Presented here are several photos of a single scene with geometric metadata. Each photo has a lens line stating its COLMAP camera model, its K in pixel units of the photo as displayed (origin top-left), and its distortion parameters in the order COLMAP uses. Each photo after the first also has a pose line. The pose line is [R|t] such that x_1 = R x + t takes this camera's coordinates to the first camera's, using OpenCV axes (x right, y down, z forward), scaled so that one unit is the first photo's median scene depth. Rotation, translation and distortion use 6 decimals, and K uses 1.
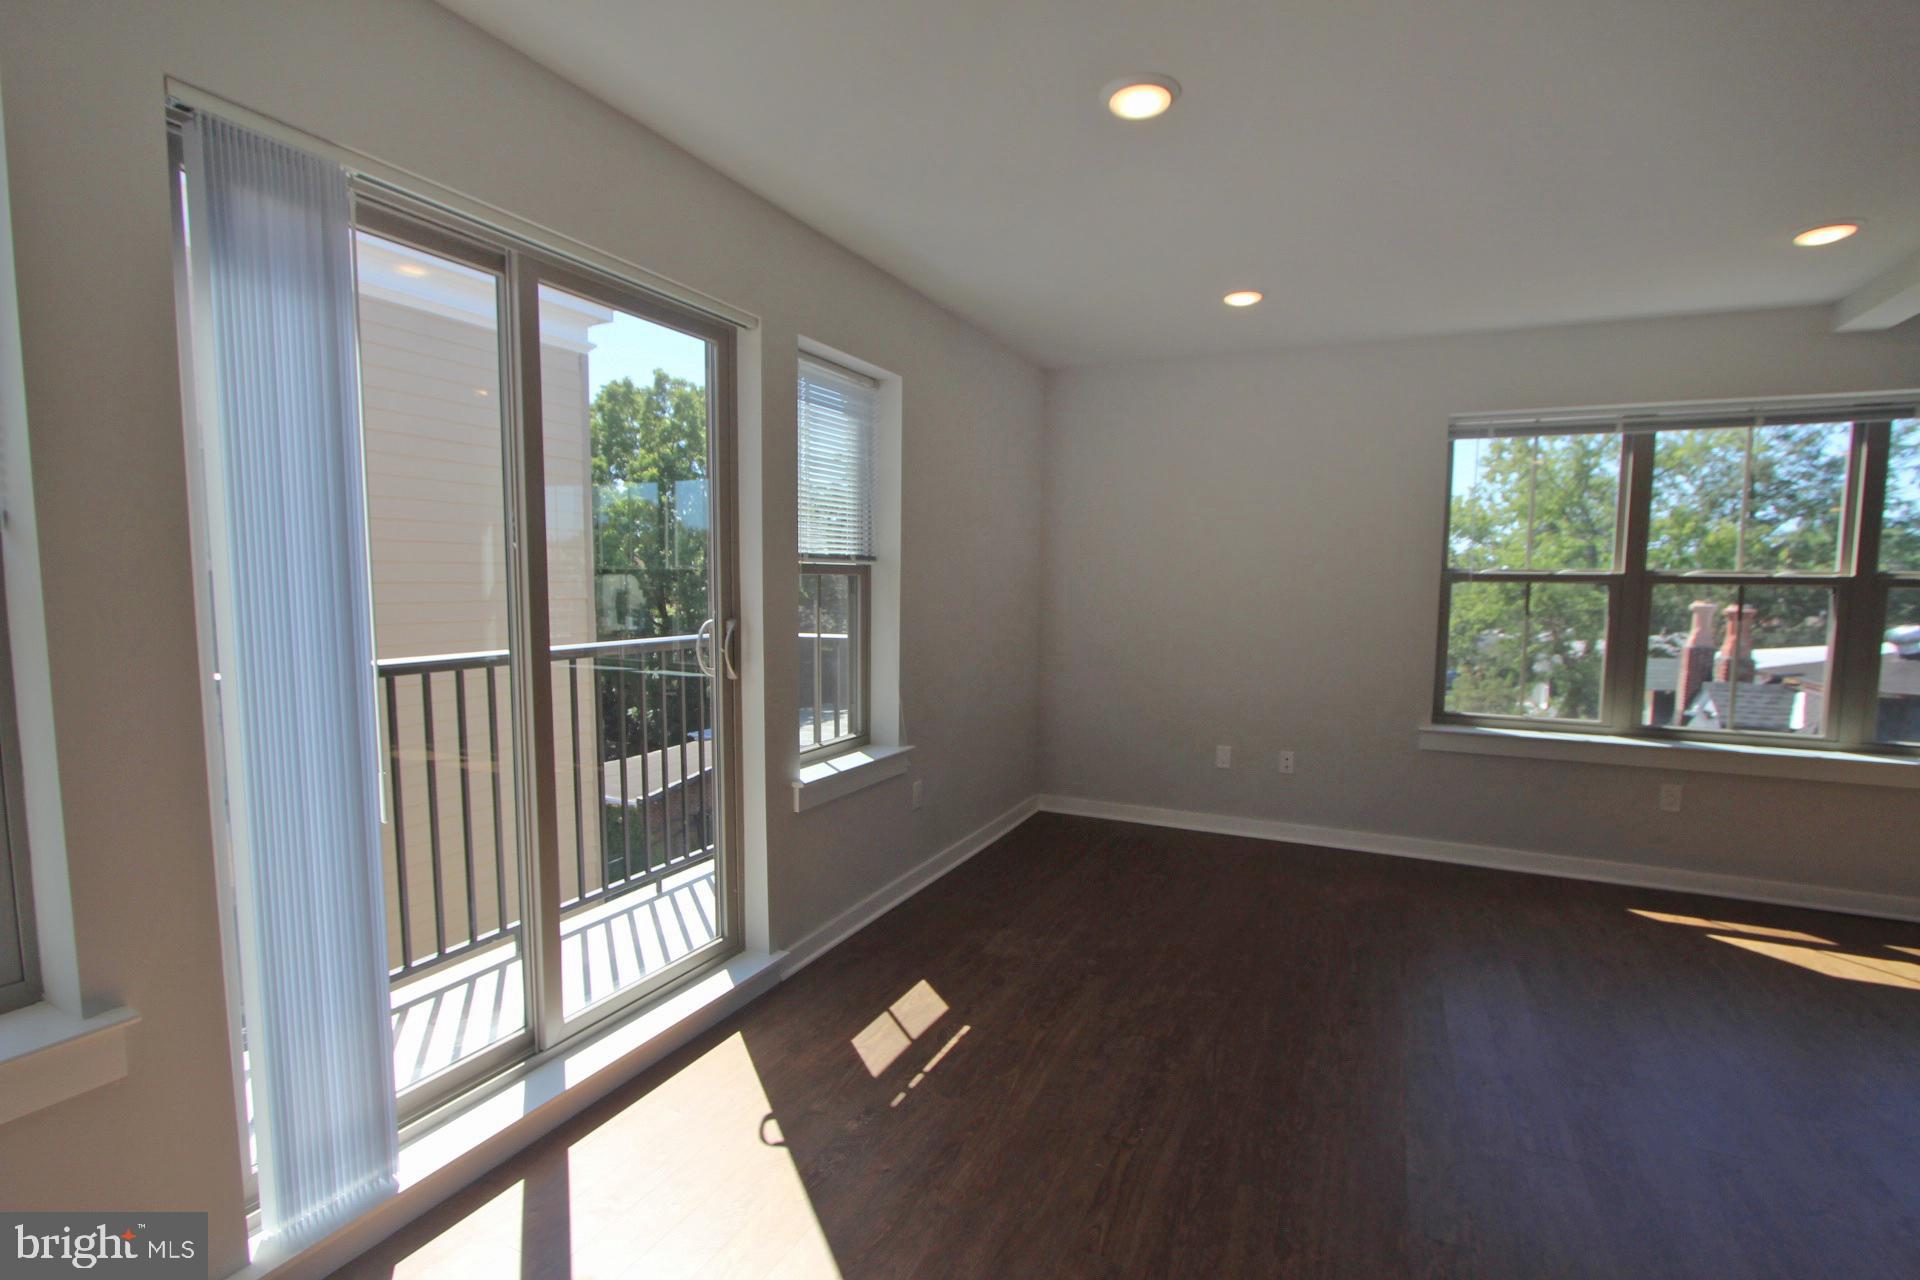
lens RADIAL K [[877.3, 0, 970.8], [0, 877.3, 657.8], [0, 0, 1]] dist [-0.018091, -0.000048]
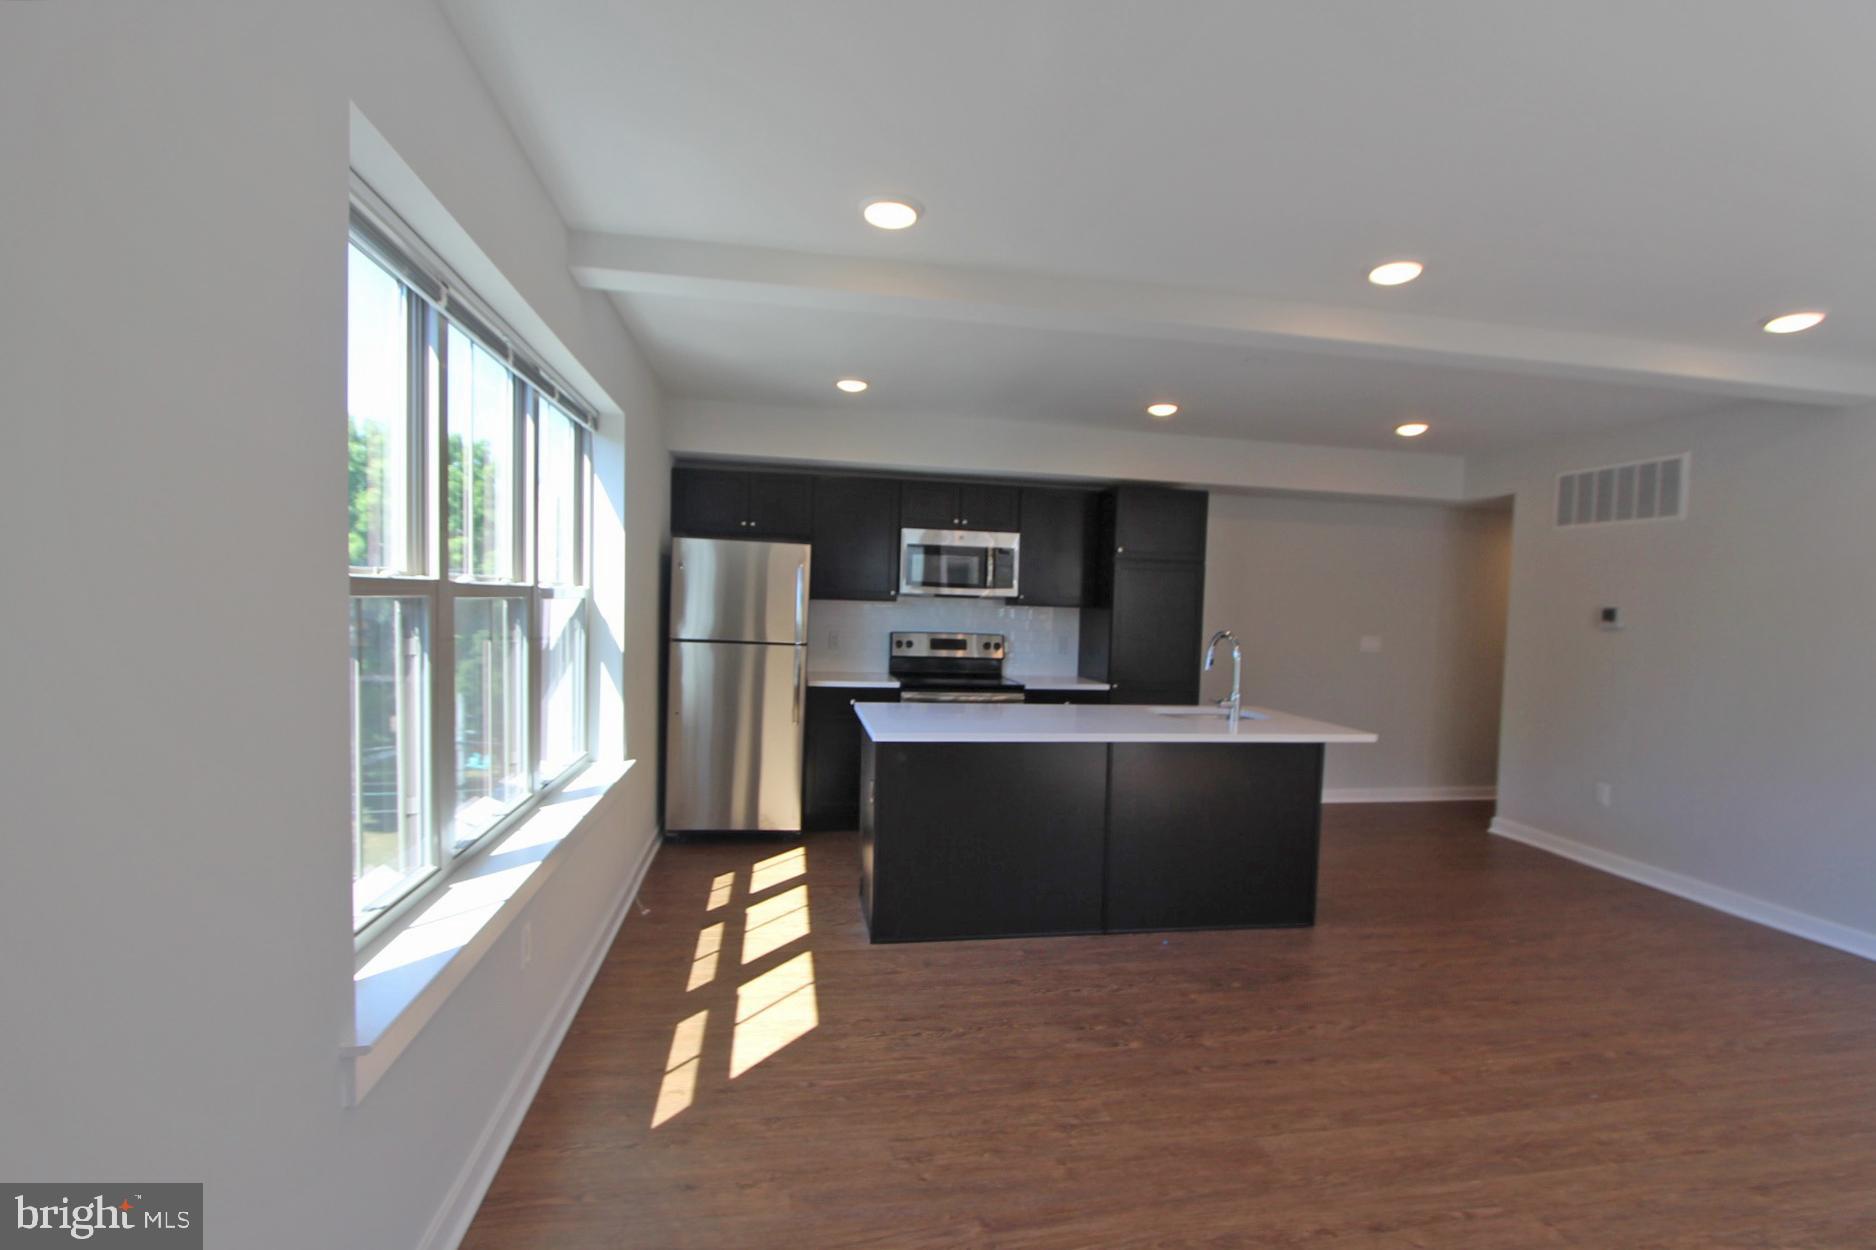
lens RADIAL K [[888.5, 0, 949.2], [0, 888.5, 647.6], [0, 0, 1]] dist [-0.002116, -0.000233]
pose [[-0.591958, -0.070086, 0.802916, 0.038167], [0.035633, 0.992962, 0.112945, -0.030766], [-0.805181, 0.095469, -0.585294, 0.310622]]
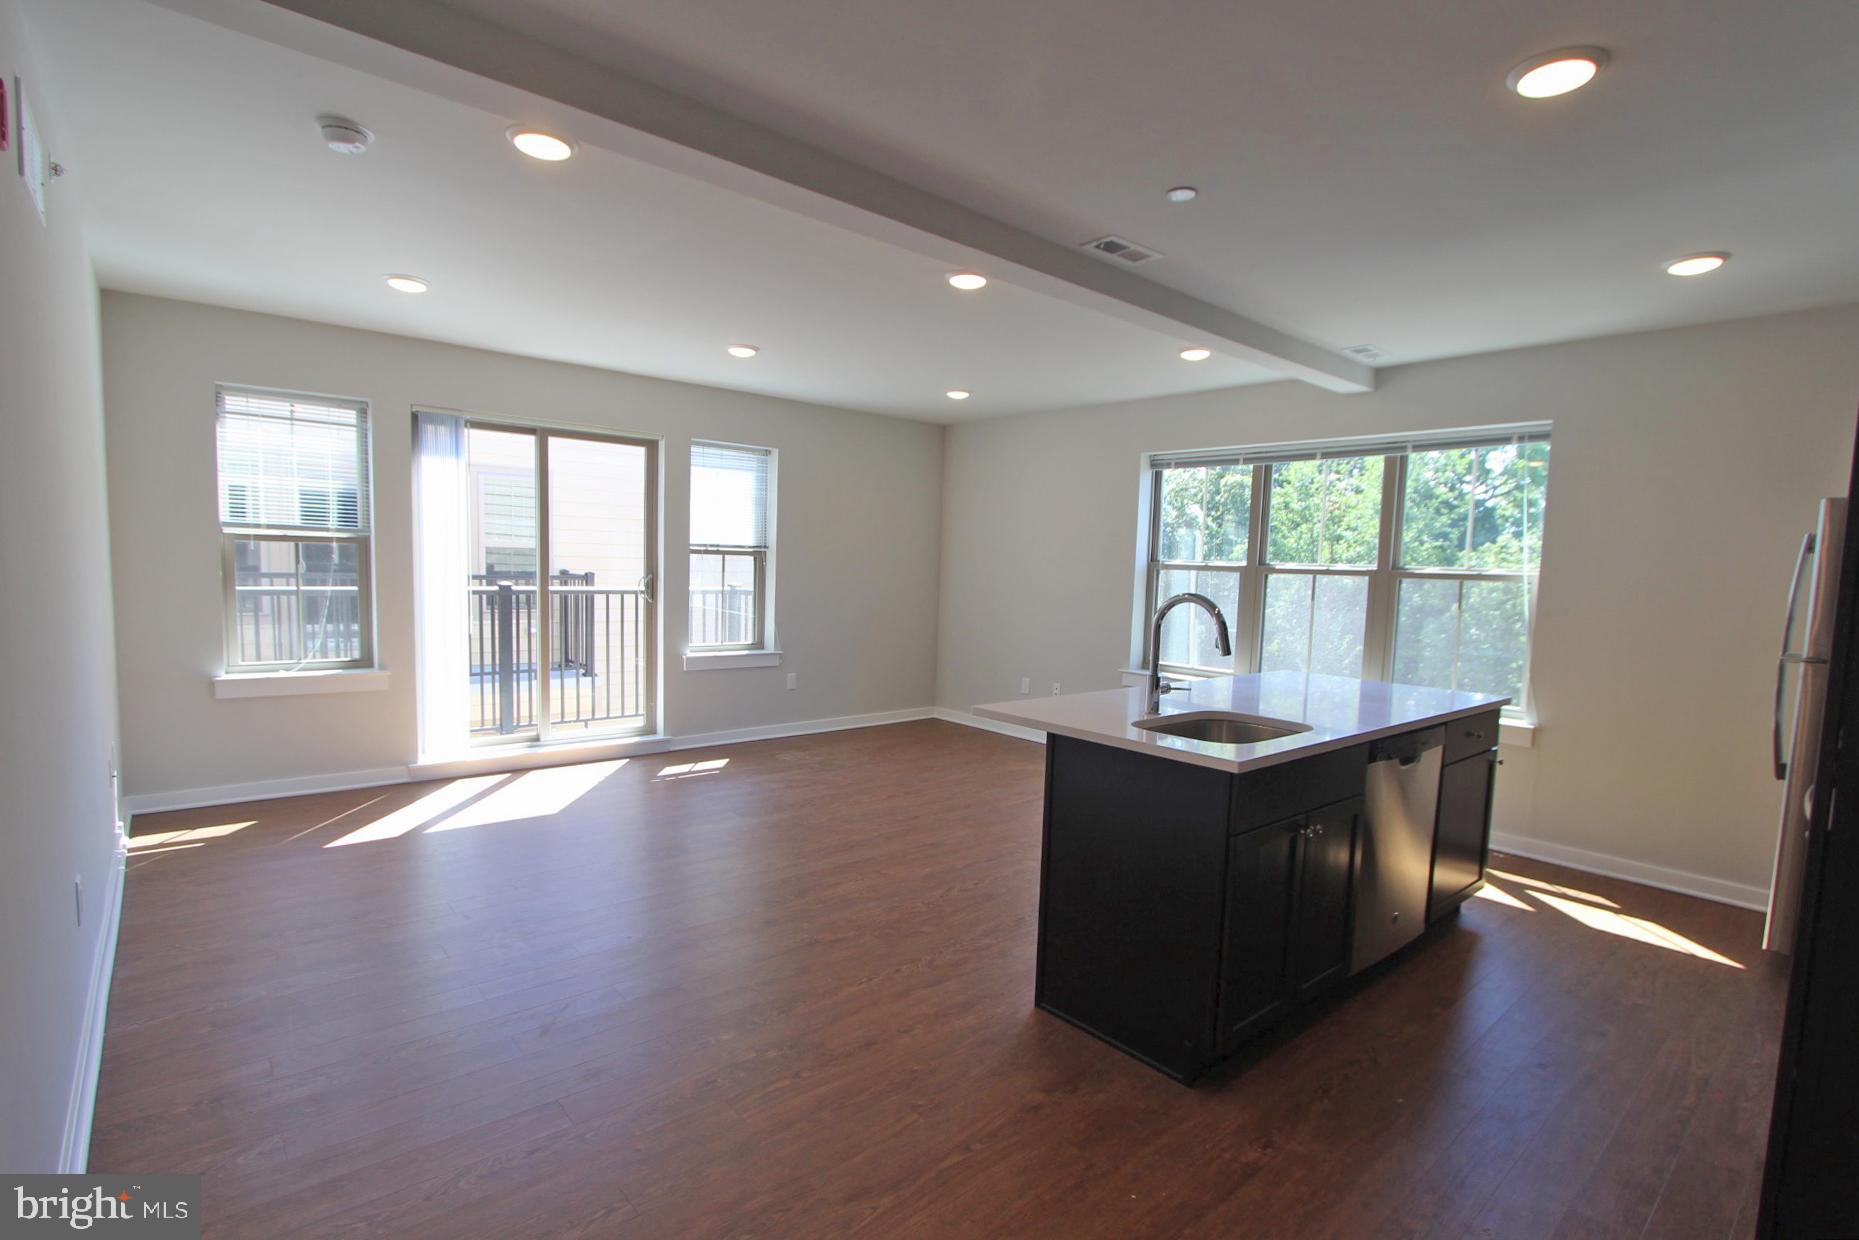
lens RADIAL K [[872.6, 0, 960.3], [0, 872.6, 637.8], [0, 0, 1]] dist [-0.057872, -0.000052]
pose [[0.927663, 0.051958, -0.369786, 0.246877], [-0.057051, 0.998367, -0.002843, 0.014832], [0.369034, 0.023734, 0.929113, -0.137503]]
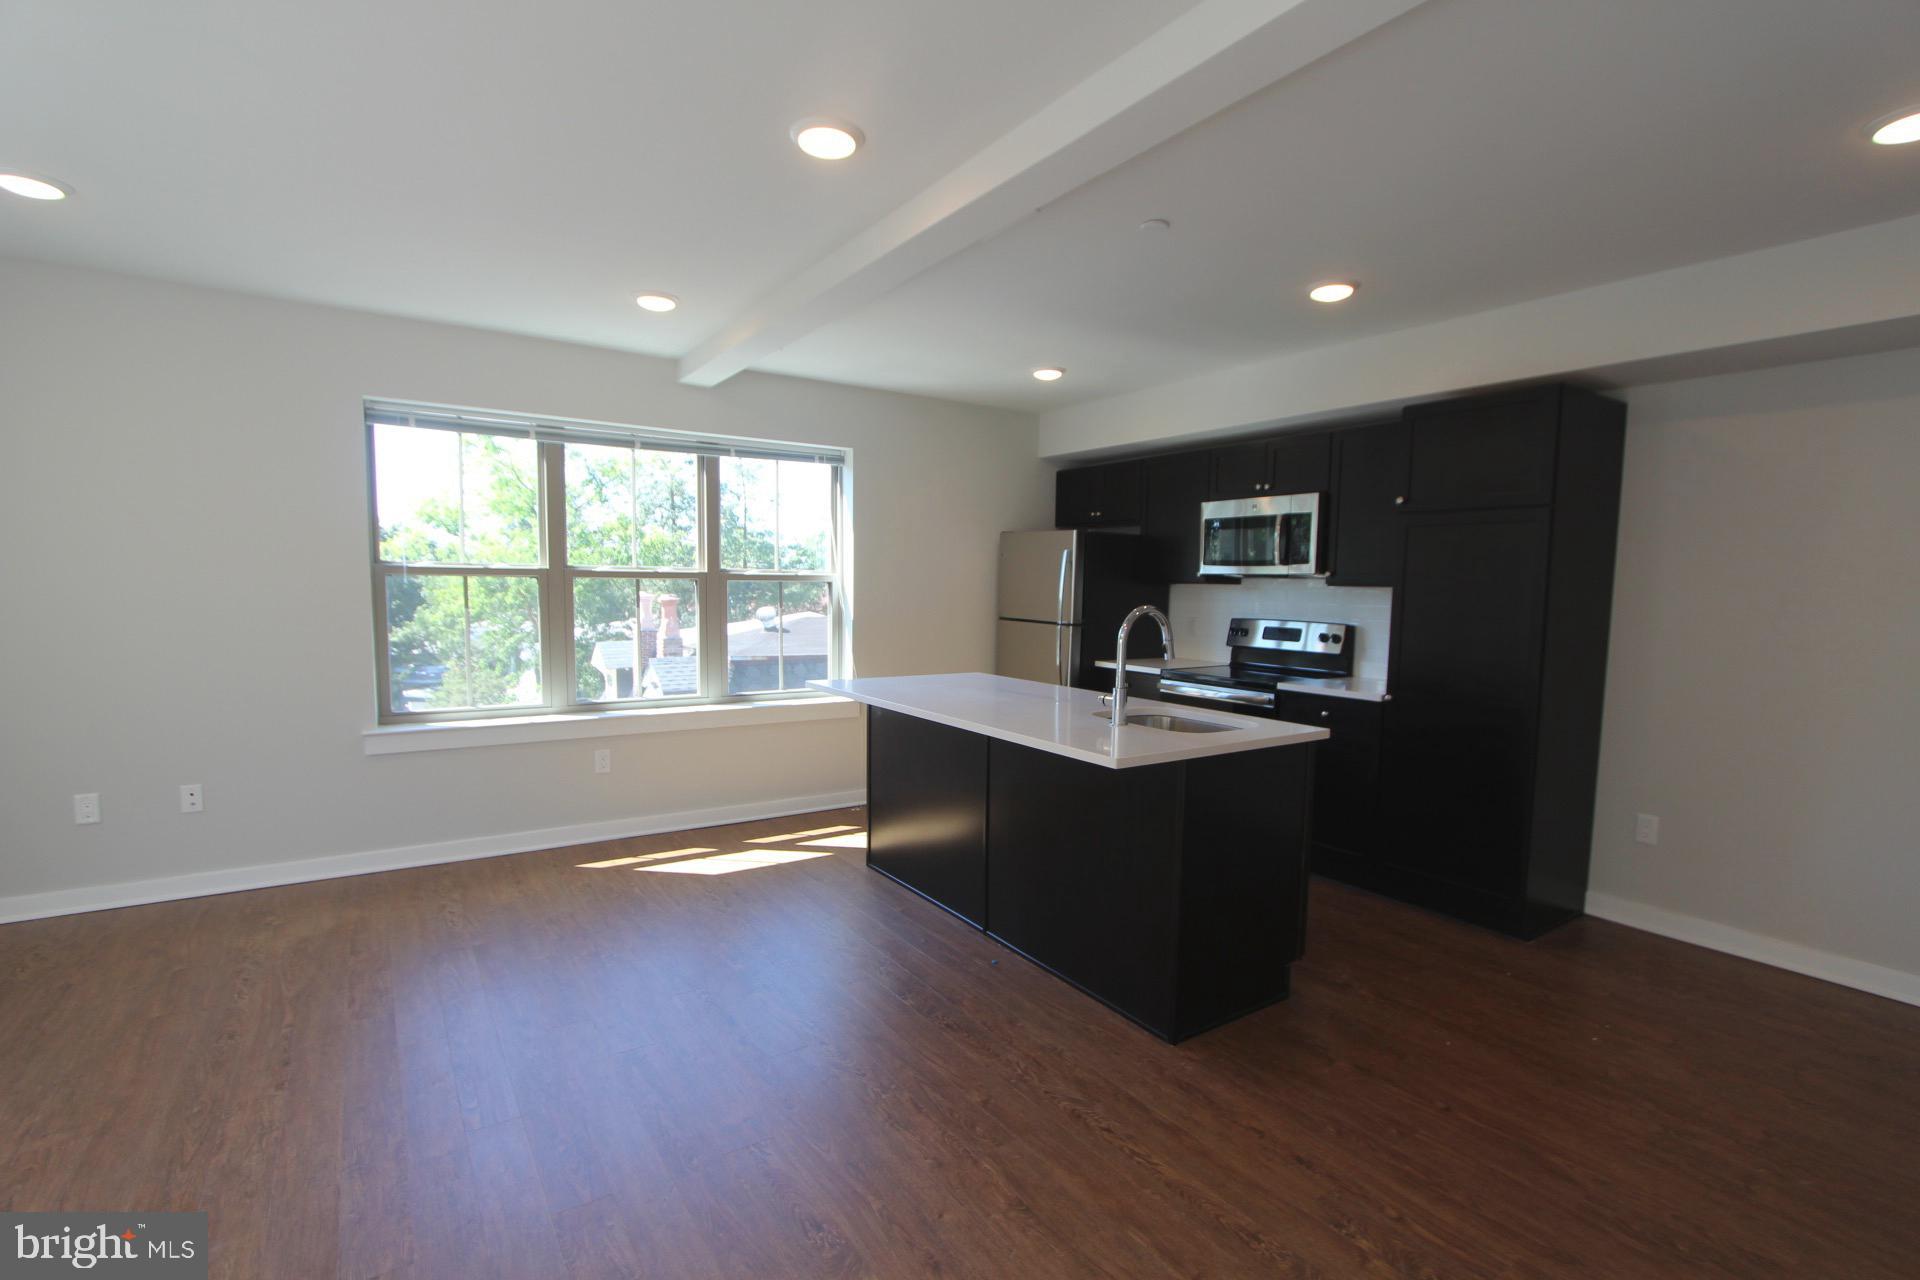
lens RADIAL K [[877.3, 0, 970.8], [0, 877.3, 657.8], [0, 0, 1]] dist [-0.018091, -0.000048]
pose [[0.499545, -0.073849, 0.863134, 0.013867], [0.067049, 0.996667, 0.046469, 0.000538], [-0.863689, 0.034659, 0.502832, -0.006679]]
